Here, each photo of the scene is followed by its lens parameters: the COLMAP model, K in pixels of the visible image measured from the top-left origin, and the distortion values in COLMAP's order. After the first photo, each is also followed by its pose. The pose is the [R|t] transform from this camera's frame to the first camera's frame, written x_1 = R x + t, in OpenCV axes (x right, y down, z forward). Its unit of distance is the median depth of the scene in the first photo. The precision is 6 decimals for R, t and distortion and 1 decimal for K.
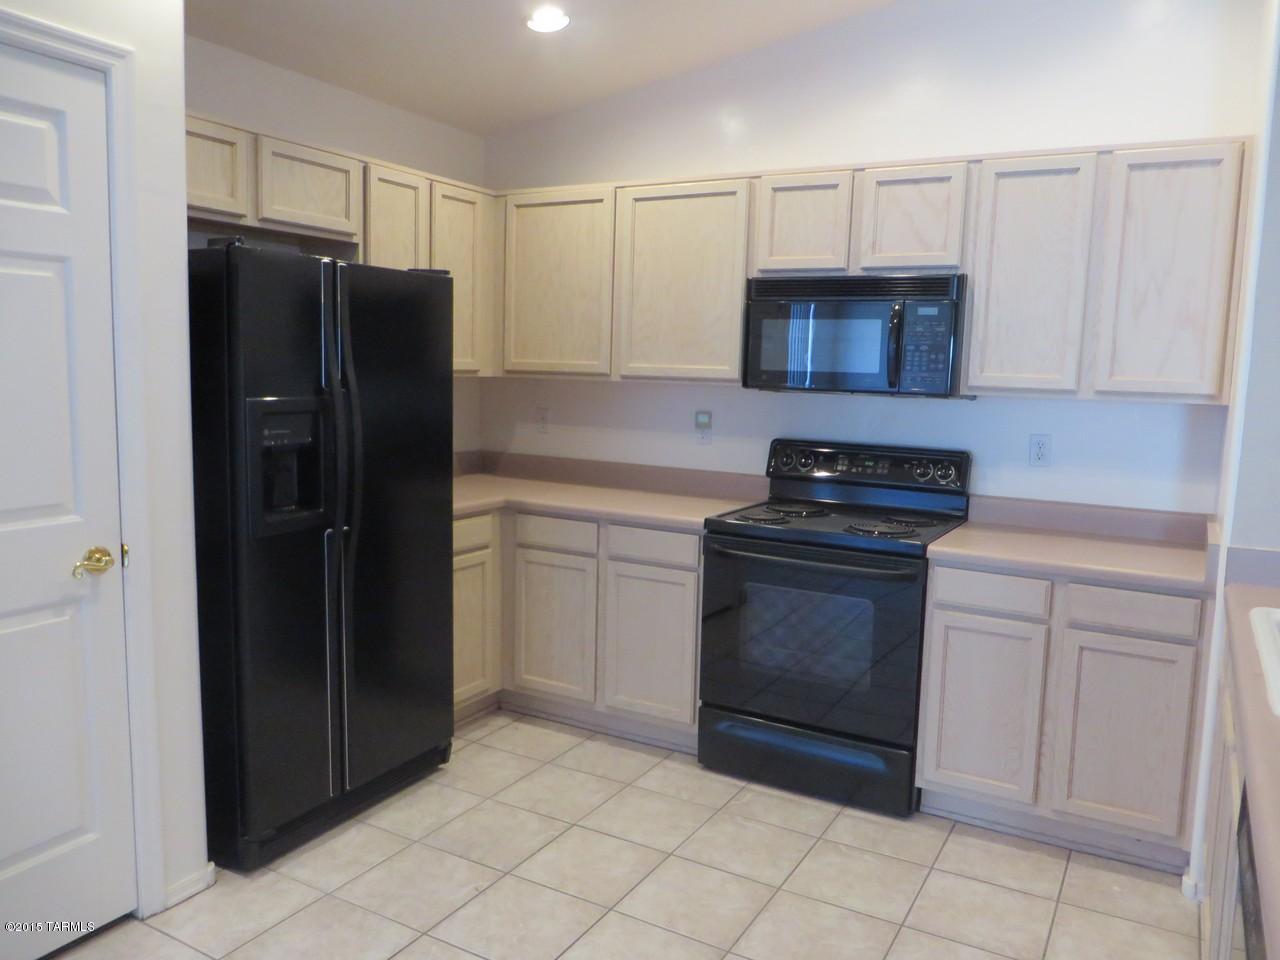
lens RADIAL K [[960.4, 0, 640.0], [0, 960.4, 480.0], [0, 0, 1]] dist [0.004096, 0.003934]
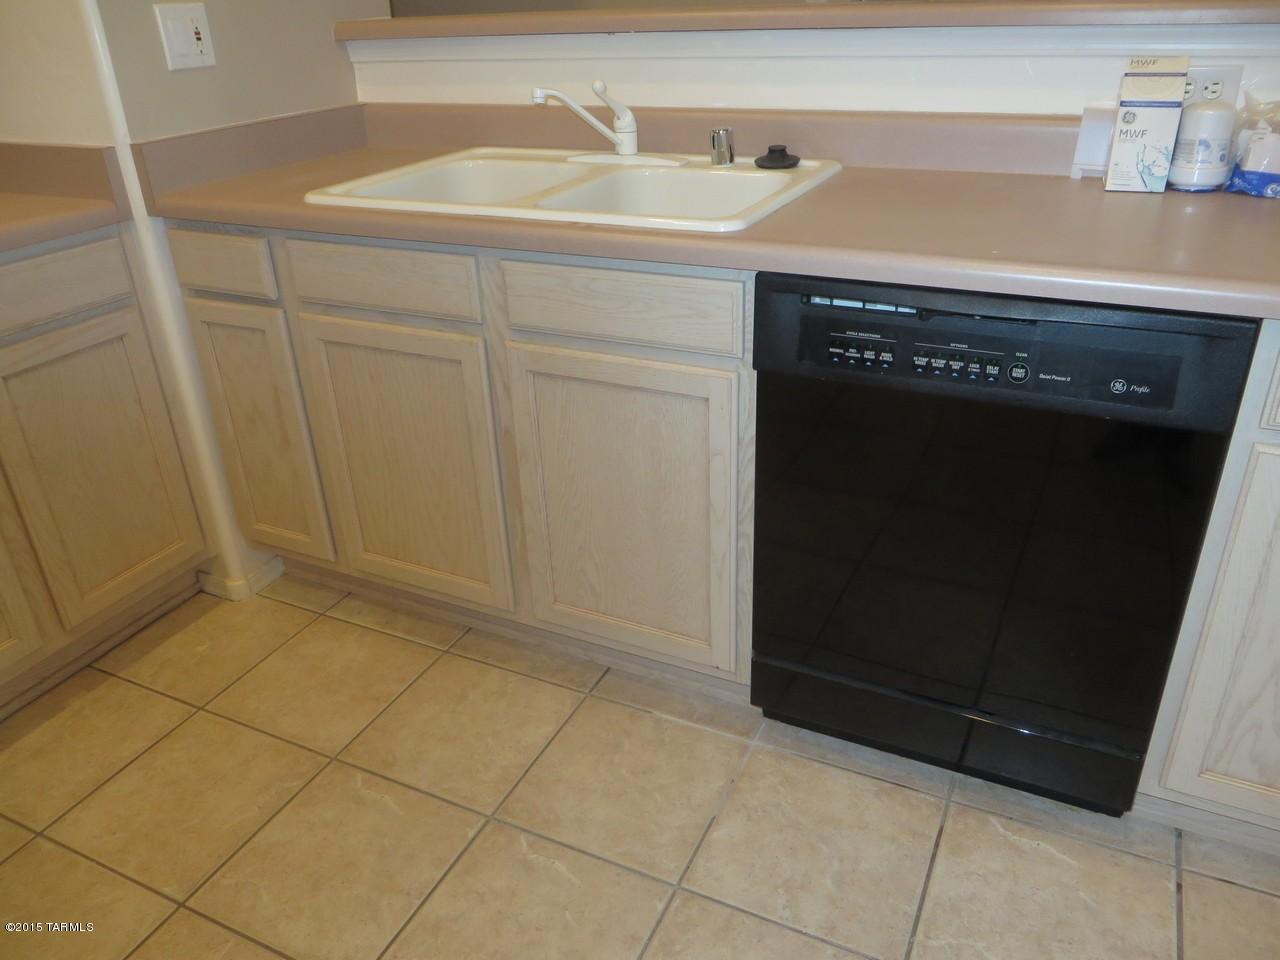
lens RADIAL K [[960.4, 0, 640.0], [0, 960.4, 480.0], [0, 0, 1]] dist [0.004096, 0.003934]
pose [[-0.069344, -0.473011, 0.878323, -0.127220], [0.153549, 0.864890, 0.477900, 0.002747], [-0.985705, 0.168005, 0.012656, 0.619170]]
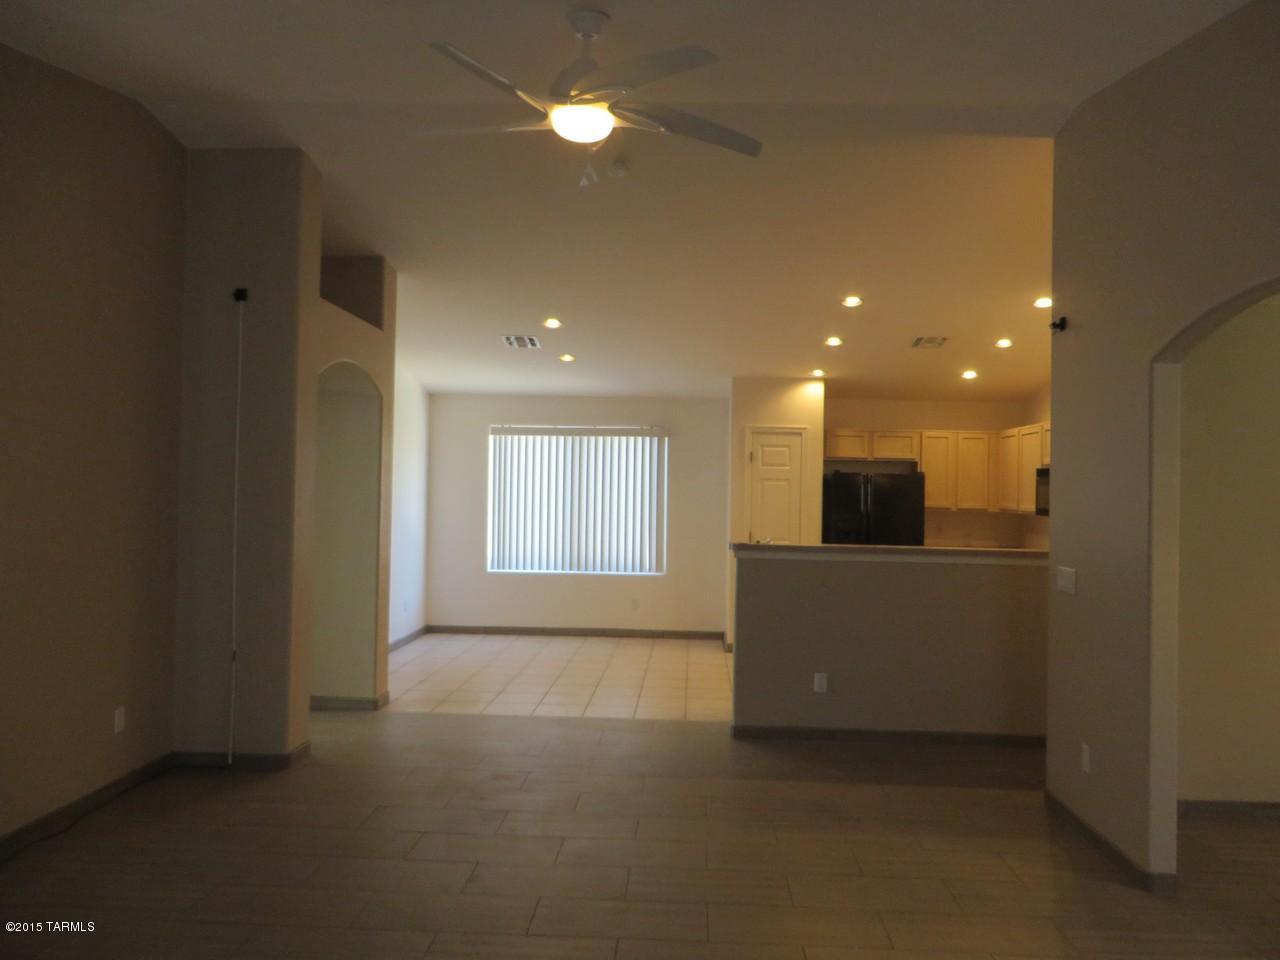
lens RADIAL K [[960.4, 0, 640.0], [0, 960.4, 480.0], [0, 0, 1]] dist [0.004096, 0.003934]
pose [[0.457254, -0.032351, -0.888748, 1.966393], [-0.113501, 0.989043, -0.094397, 0.166481], [0.882064, 0.144037, 0.448572, -1.001512]]
